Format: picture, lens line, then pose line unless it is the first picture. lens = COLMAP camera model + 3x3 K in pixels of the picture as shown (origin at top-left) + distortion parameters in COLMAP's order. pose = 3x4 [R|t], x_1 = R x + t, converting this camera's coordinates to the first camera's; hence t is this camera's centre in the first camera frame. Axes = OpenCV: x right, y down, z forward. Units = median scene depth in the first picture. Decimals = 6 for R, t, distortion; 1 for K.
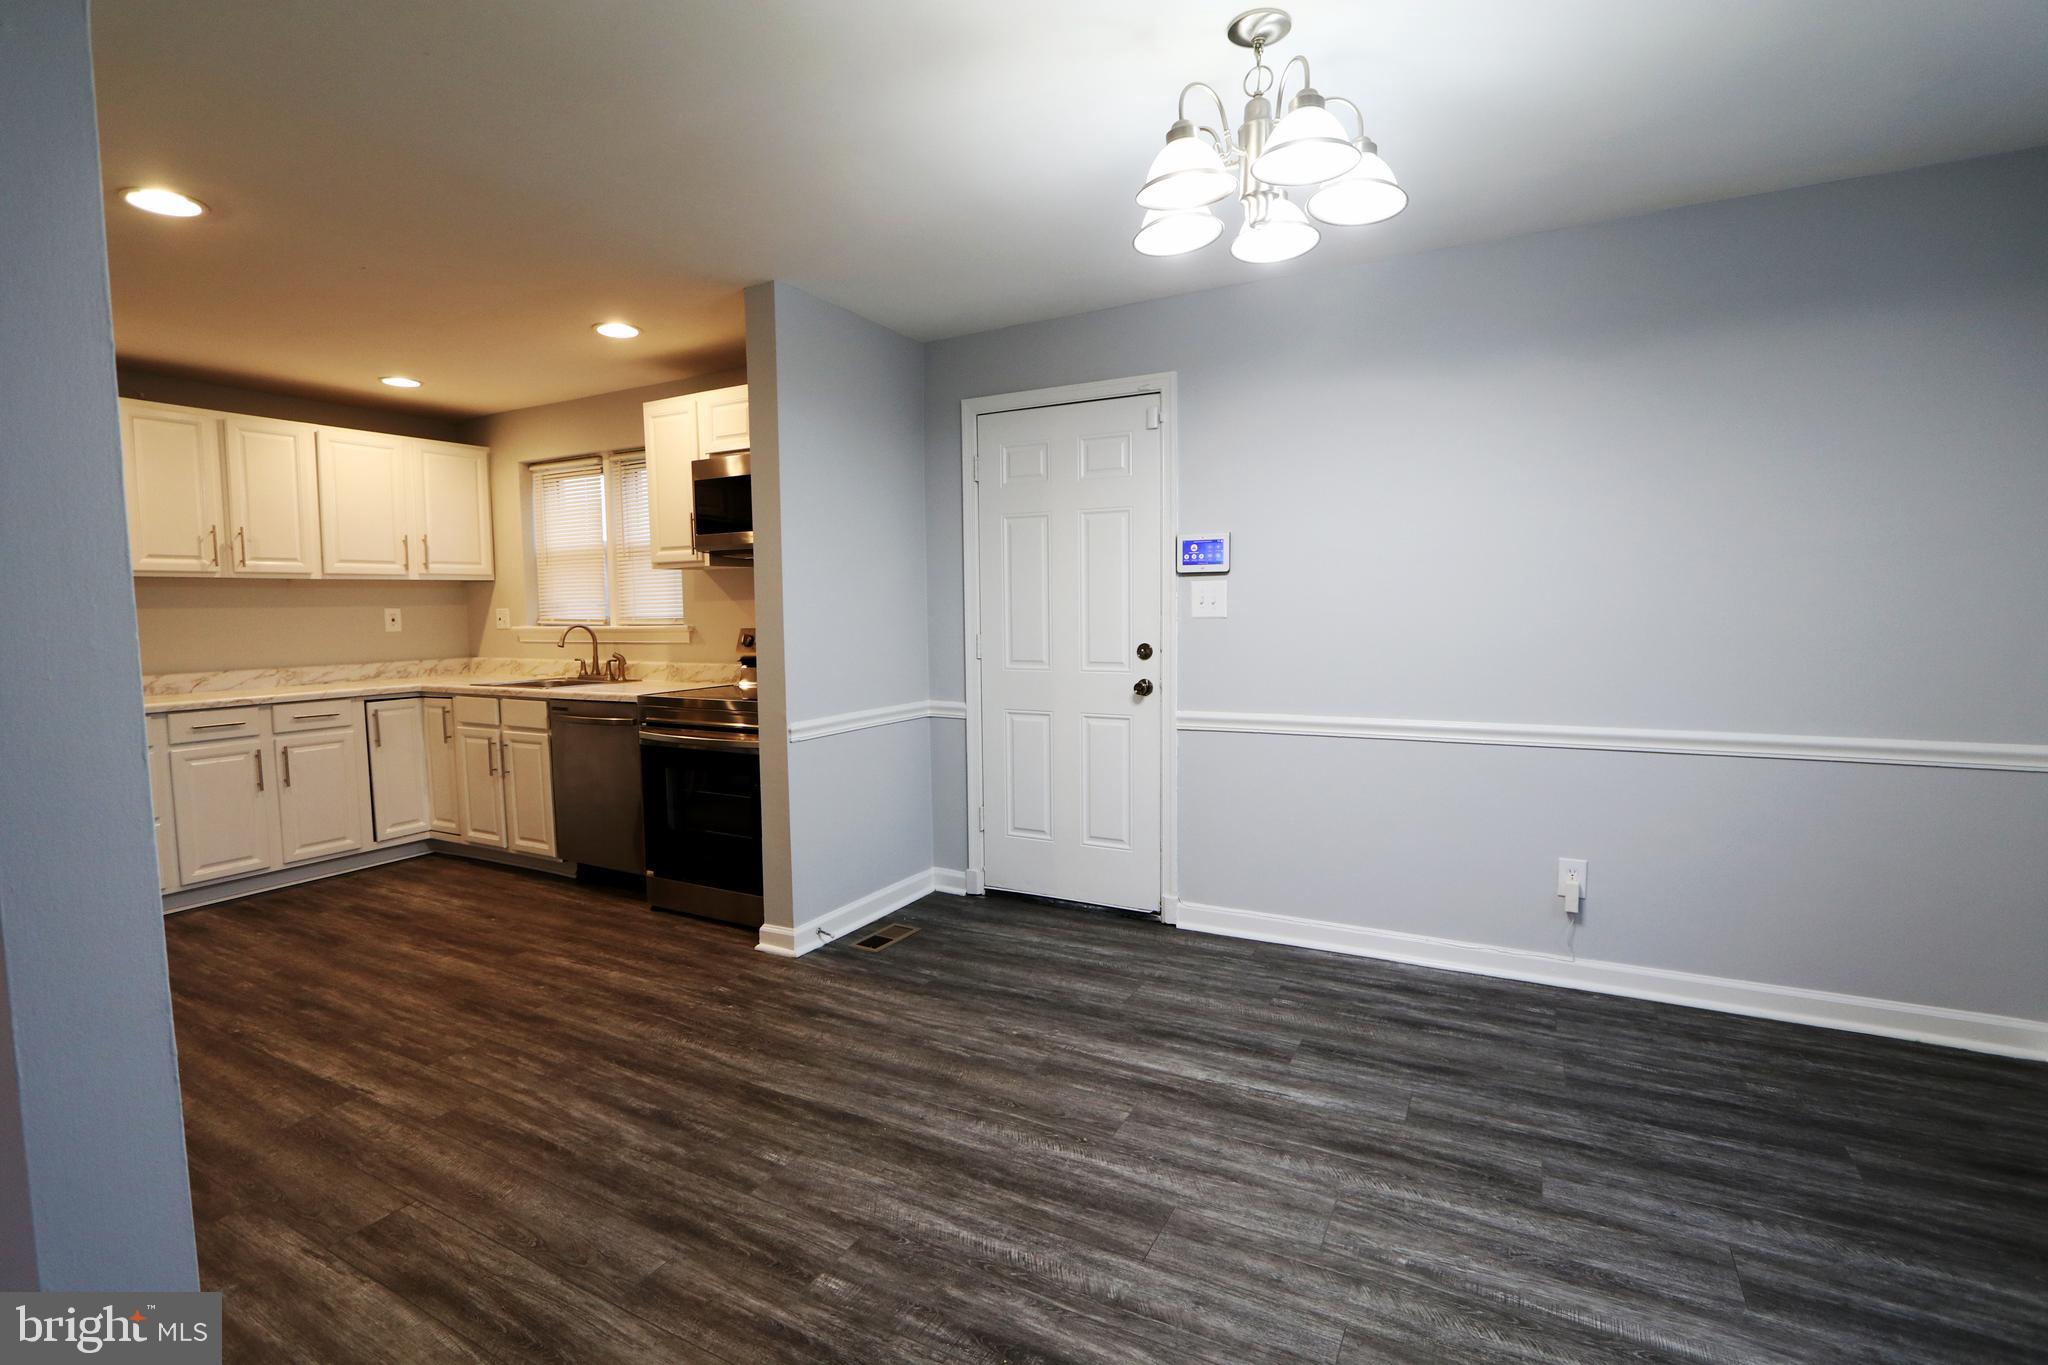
lens RADIAL K [[942.6, 0, 1024.2], [0, 942.6, 679.0], [0, 0, 1]] dist [-0.014350, 0.000841]
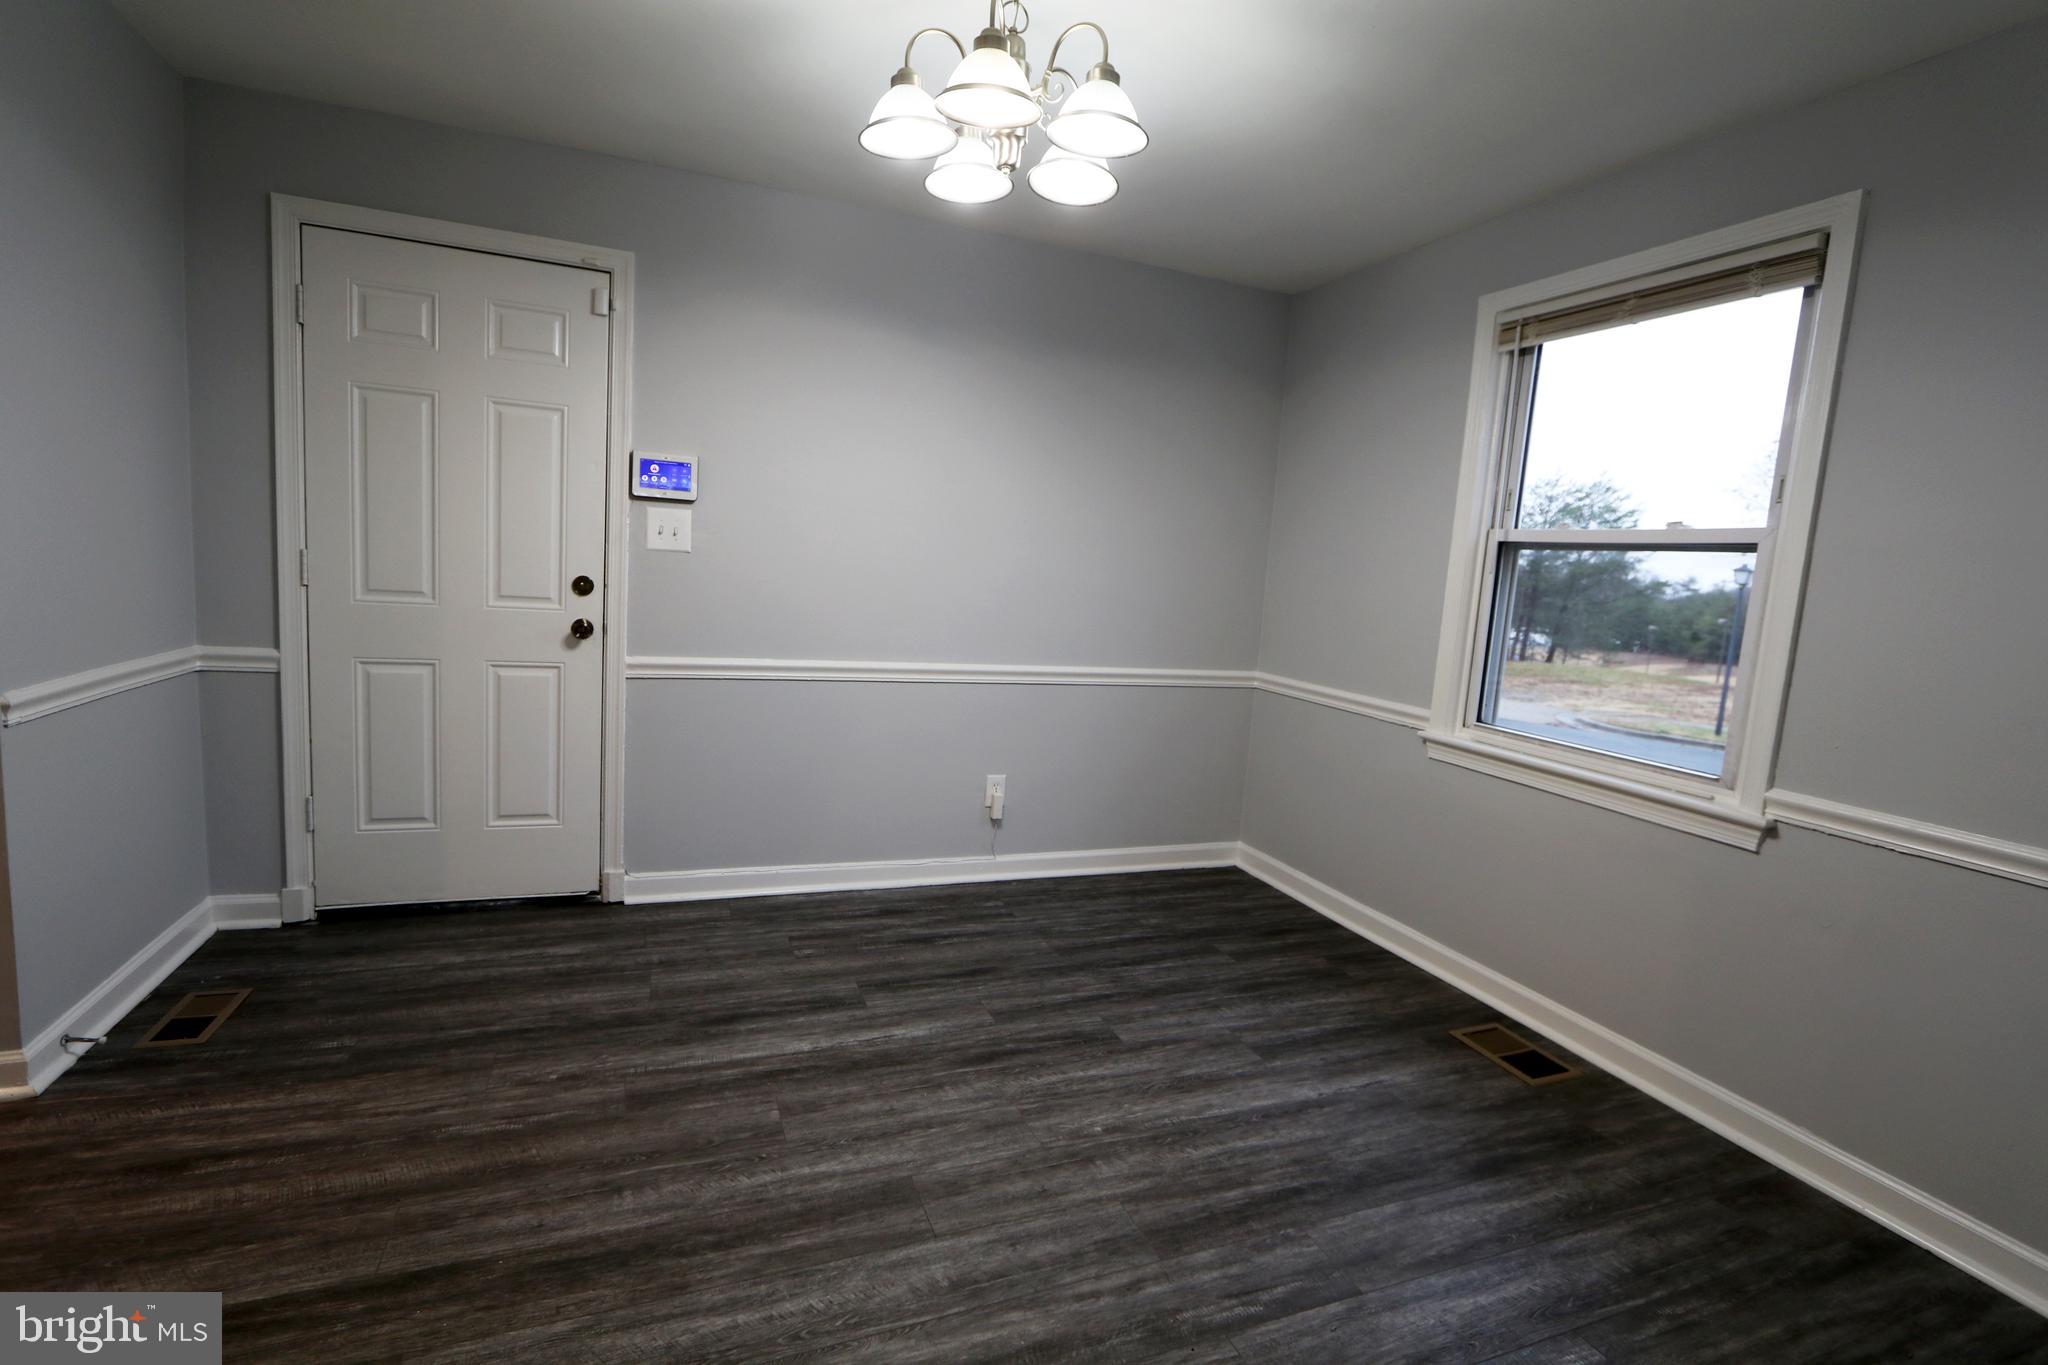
lens RADIAL K [[940.2, 0, 1024.0], [0, 940.2, 682.5], [0, 0, 1]] dist [-0.016100, 0.000727]
pose [[0.636173, -0.038675, 0.770577, -0.288571], [-0.020745, 0.997524, 0.067192, -0.008532], [-0.771268, -0.058732, 0.633796, 0.190237]]
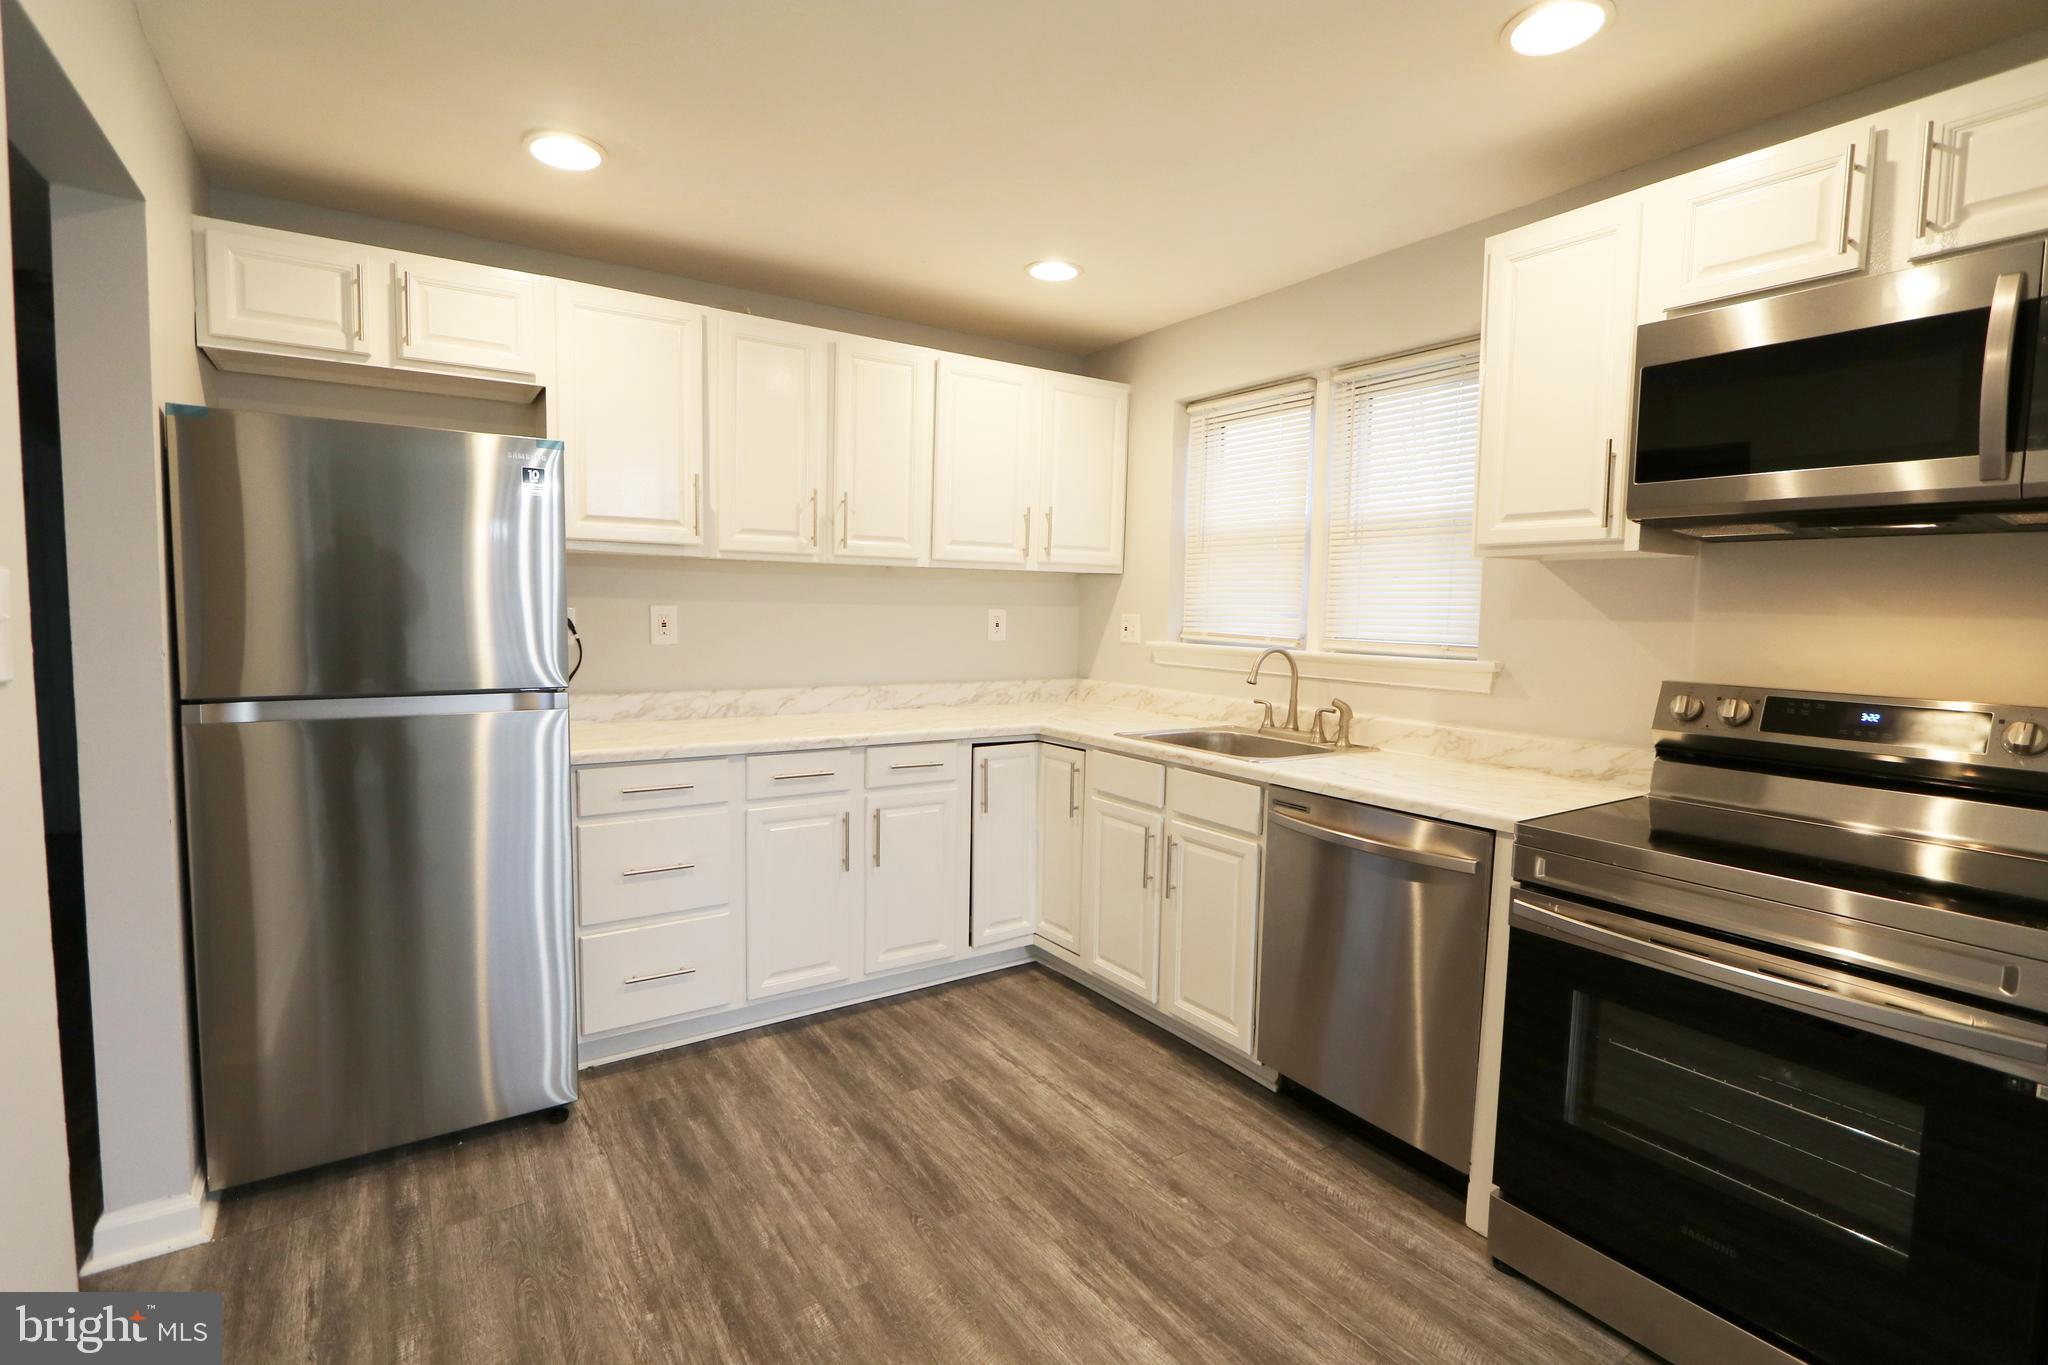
lens RADIAL K [[942.6, 0, 1024.2], [0, 942.6, 679.0], [0, 0, 1]] dist [-0.014350, 0.000841]
pose [[0.886562, 0.067641, -0.457639, -0.471296], [-0.067911, 0.997565, 0.015883, -0.050746], [0.457599, 0.016998, 0.888996, 0.528065]]
